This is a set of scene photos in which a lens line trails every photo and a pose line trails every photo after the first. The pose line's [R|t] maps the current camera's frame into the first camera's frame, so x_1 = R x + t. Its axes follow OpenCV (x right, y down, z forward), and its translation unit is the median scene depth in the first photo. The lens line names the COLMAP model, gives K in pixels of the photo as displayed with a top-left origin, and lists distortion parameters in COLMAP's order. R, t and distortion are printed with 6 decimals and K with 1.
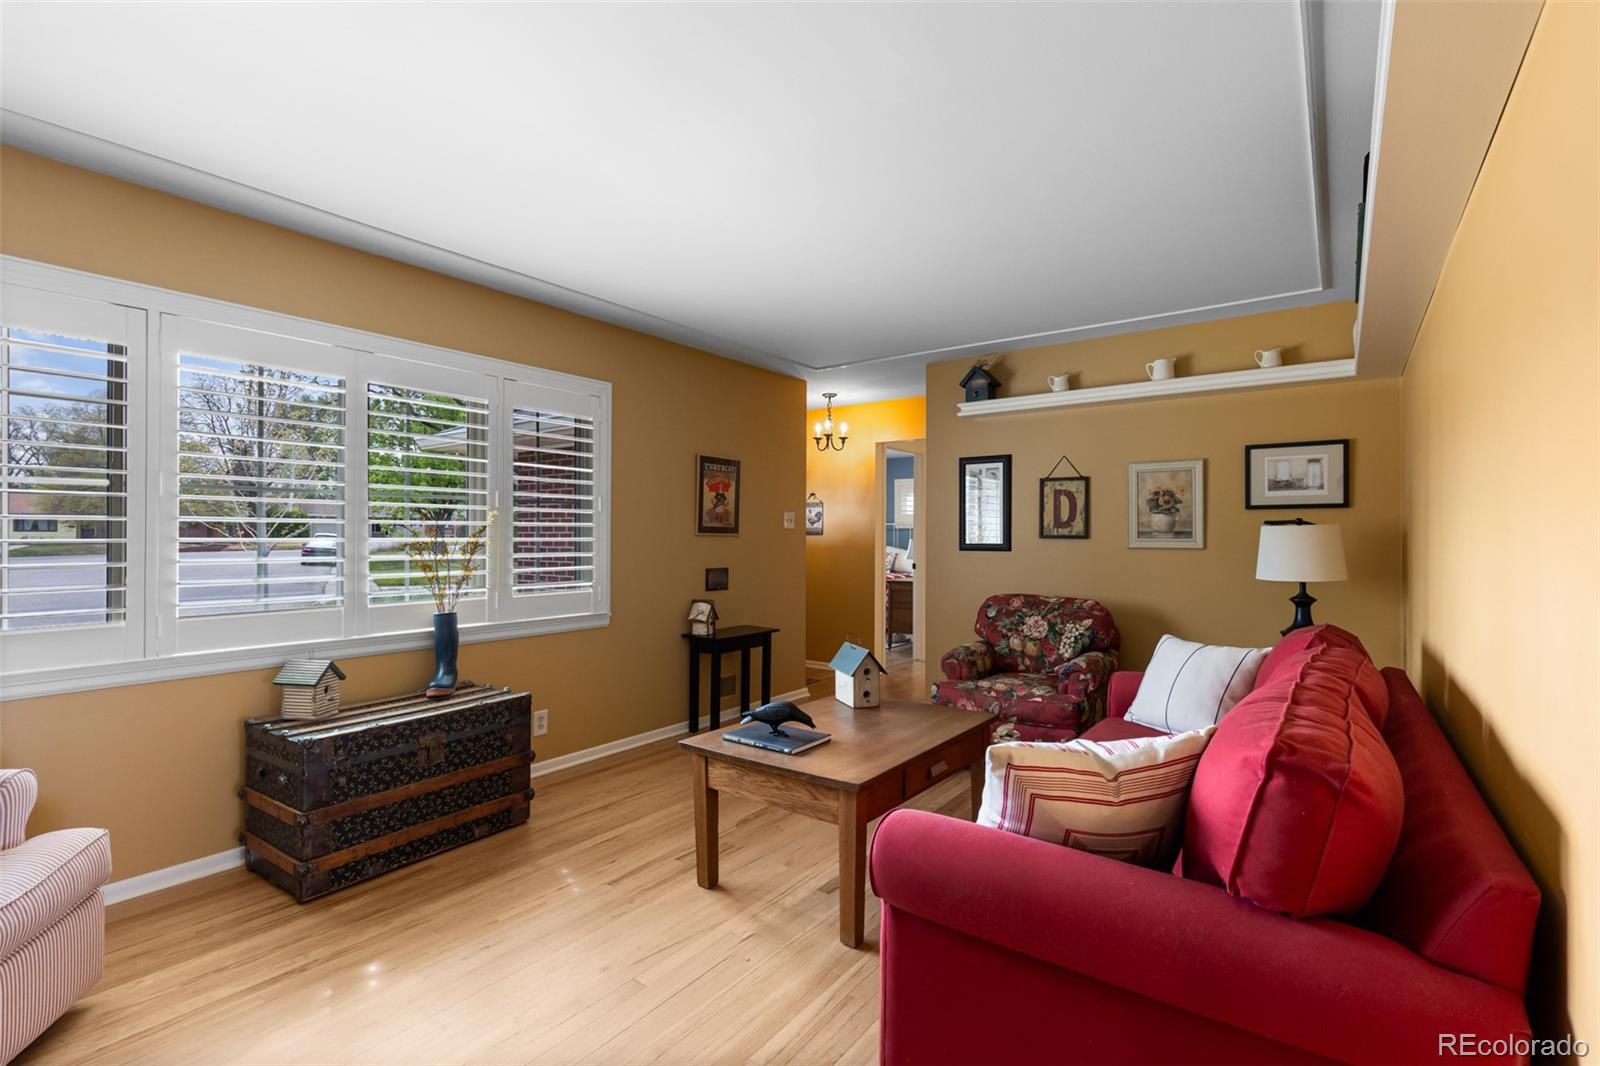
lens RADIAL K [[722.0, 0, 775.6], [0, 722.0, 529.0], [0, 0, 1]] dist [0.006010, -0.003147]
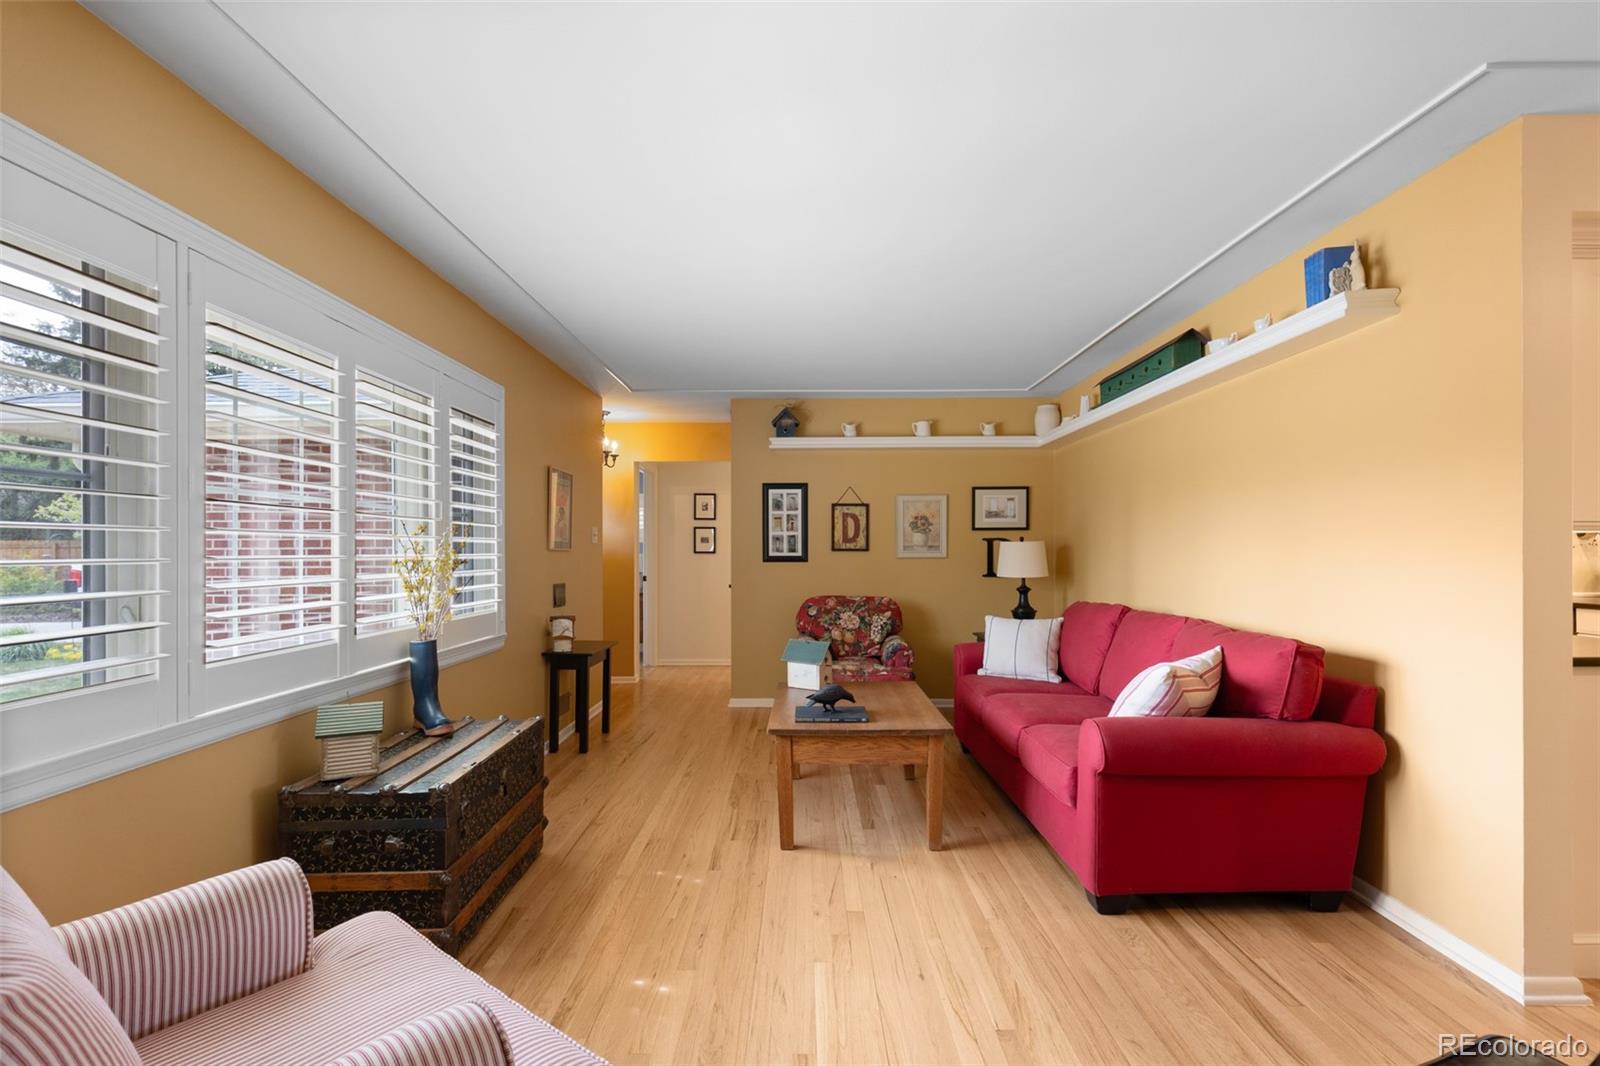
lens RADIAL K [[722.0, 0, 773.9], [0, 722.0, 547.7], [0, 0, 1]] dist [0.006010, -0.003147]
pose [[0.813815, -0.002796, 0.581118, -0.500143], [-0.000723, 0.999983, 0.005824, -0.000322], [-0.581124, -0.005160, 0.813799, 0.039452]]
